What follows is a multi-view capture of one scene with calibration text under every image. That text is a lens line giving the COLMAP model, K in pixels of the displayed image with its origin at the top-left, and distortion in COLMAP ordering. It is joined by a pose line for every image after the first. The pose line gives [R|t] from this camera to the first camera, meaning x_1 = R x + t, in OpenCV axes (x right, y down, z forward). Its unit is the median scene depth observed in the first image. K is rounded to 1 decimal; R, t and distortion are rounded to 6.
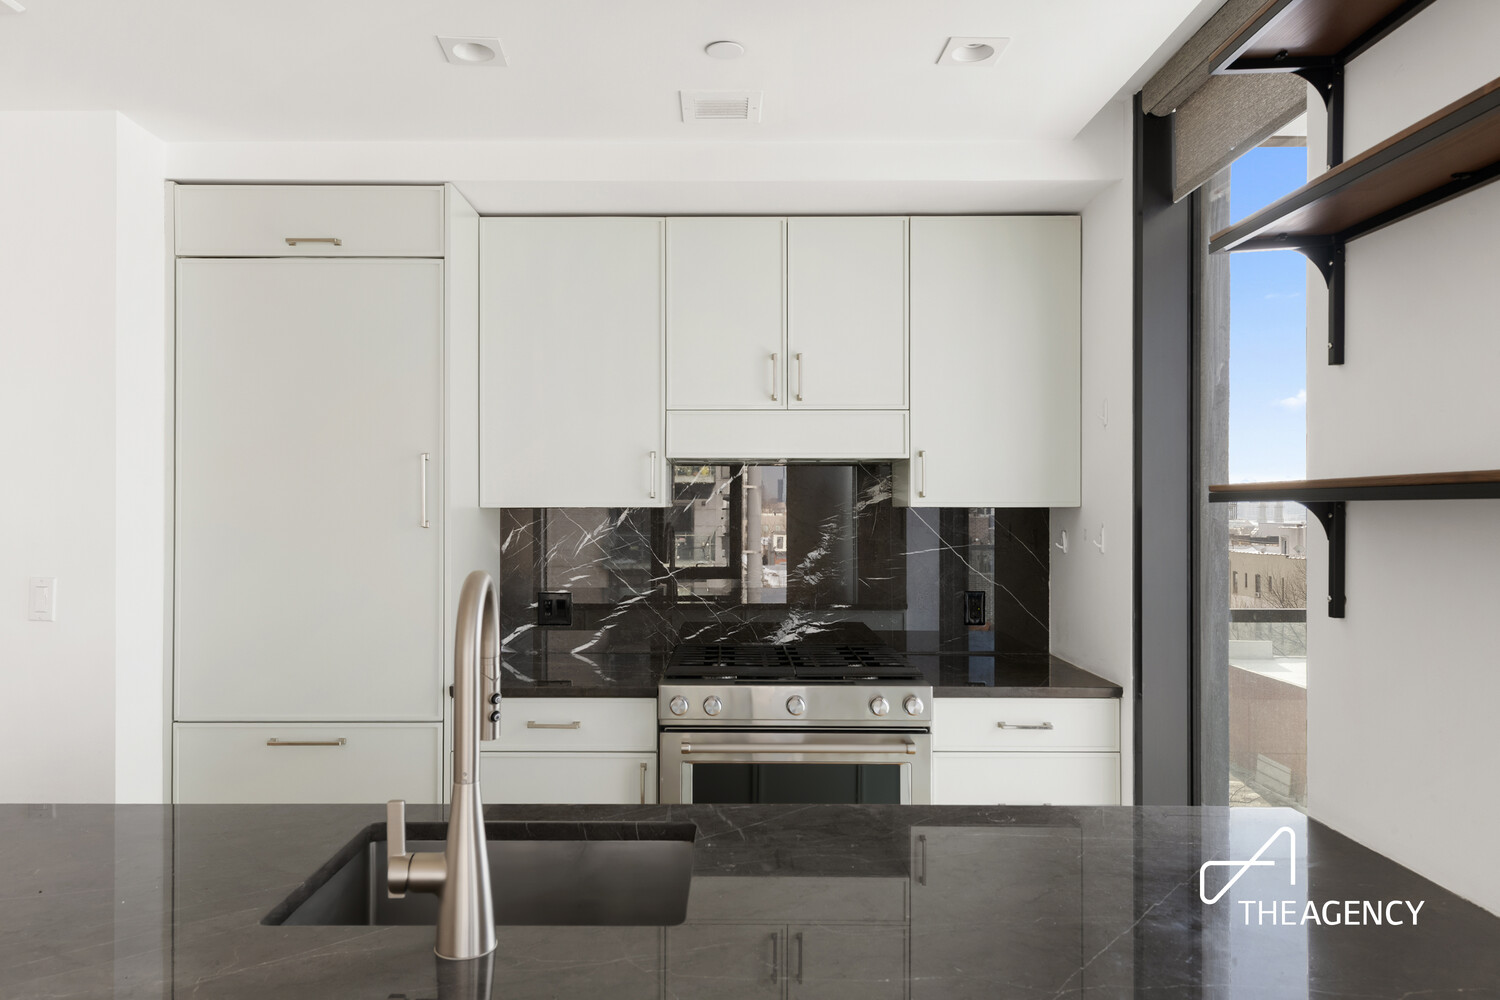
lens RADIAL K [[982.9, 0, 747.6], [0, 982.9, 497.5], [0, 0, 1]] dist [0.004612, 0.000425]
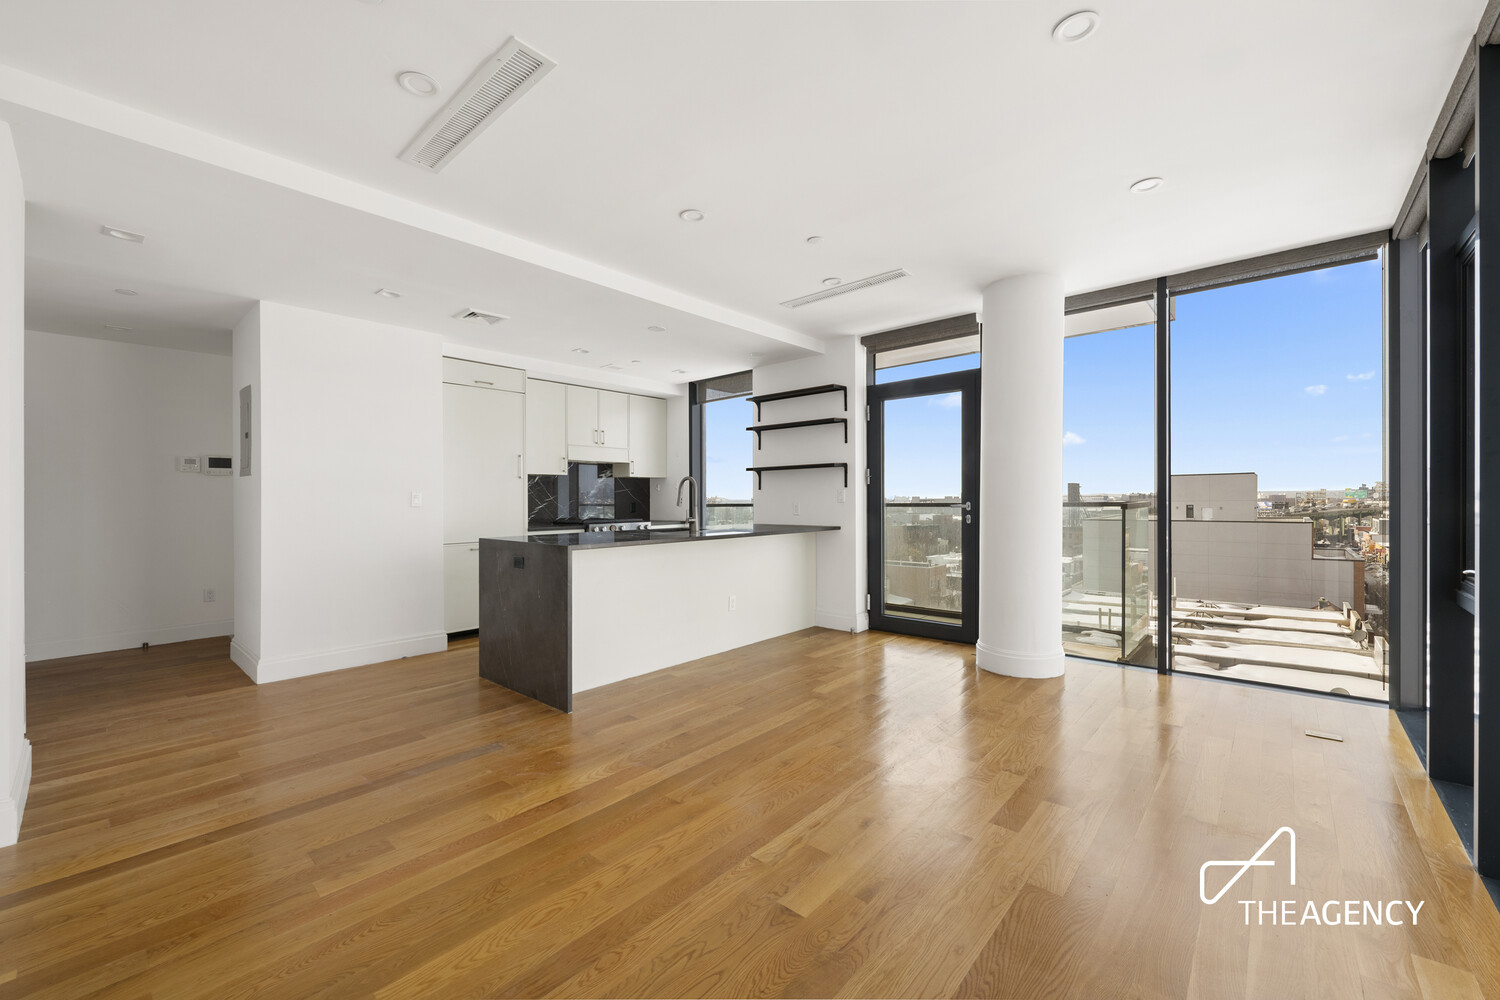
lens RADIAL K [[598.8, 0, 750.4], [0, 598.8, 498.7], [0, 0, 1]] dist [-0.000049, -0.000002]
pose [[0.657474, -0.006651, 0.753448, -1.204289], [0.007559, 0.999969, 0.002231, 0.090349], [-0.753439, 0.004228, 0.657504, -0.763943]]
